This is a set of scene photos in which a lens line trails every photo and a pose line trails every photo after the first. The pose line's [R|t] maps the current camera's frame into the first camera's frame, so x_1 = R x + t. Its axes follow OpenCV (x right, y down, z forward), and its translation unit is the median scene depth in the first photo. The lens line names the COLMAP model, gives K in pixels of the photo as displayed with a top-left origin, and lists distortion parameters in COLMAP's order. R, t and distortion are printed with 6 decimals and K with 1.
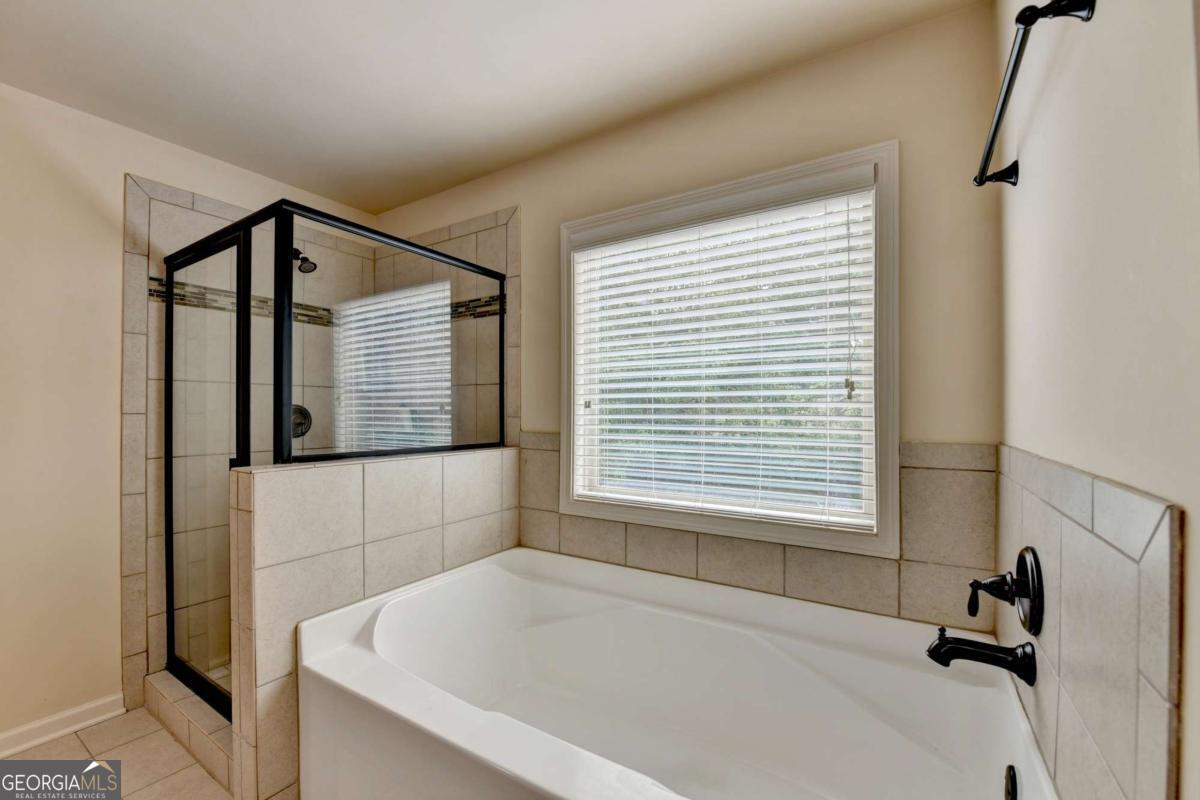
lens RADIAL K [[498.1, 0, 598.2], [0, 498.1, 410.1], [0, 0, 1]] dist [-0.000720, -0.012019]
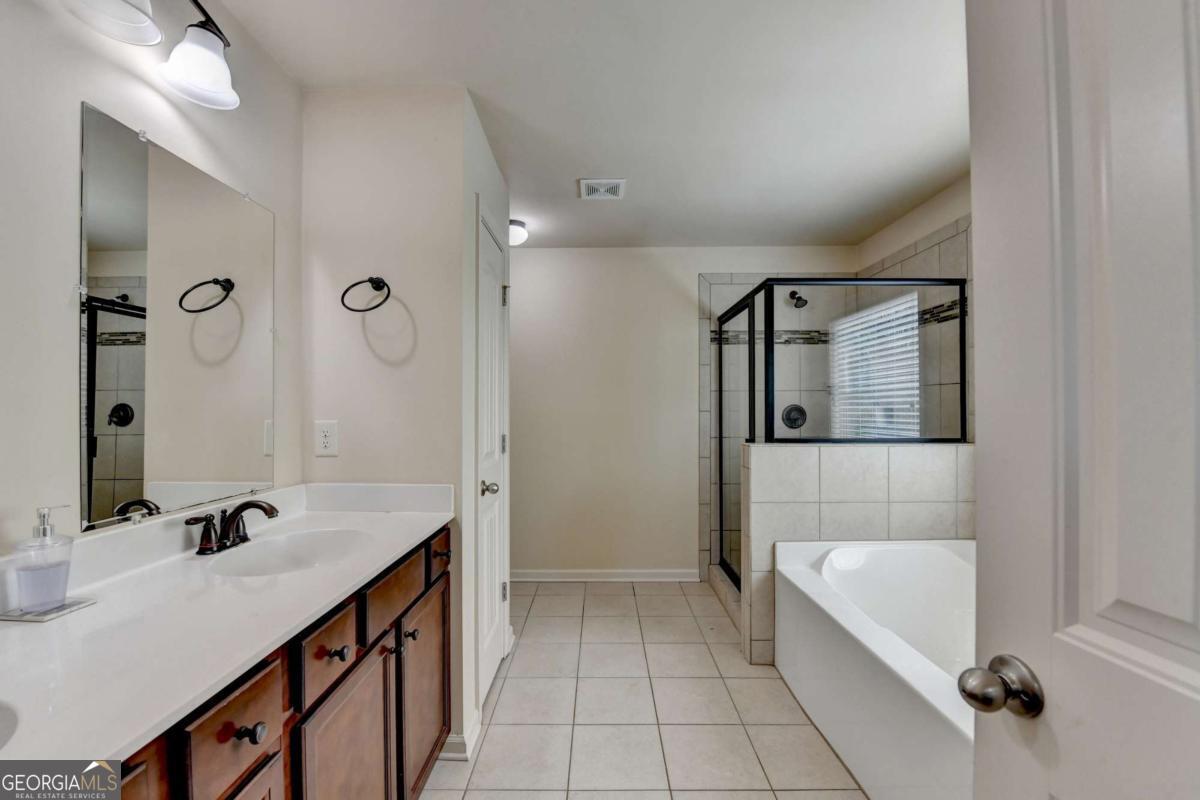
lens RADIAL K [[492.2, 0, 599.5], [0, 492.2, 409.8], [0, 0, 1]] dist [-0.000649, -0.006451]
pose [[0.541913, -0.001656, -0.840433, 0.277710], [0.006167, 0.999979, 0.002007, -0.002944], [0.840412, -0.006271, 0.541912, -0.220120]]
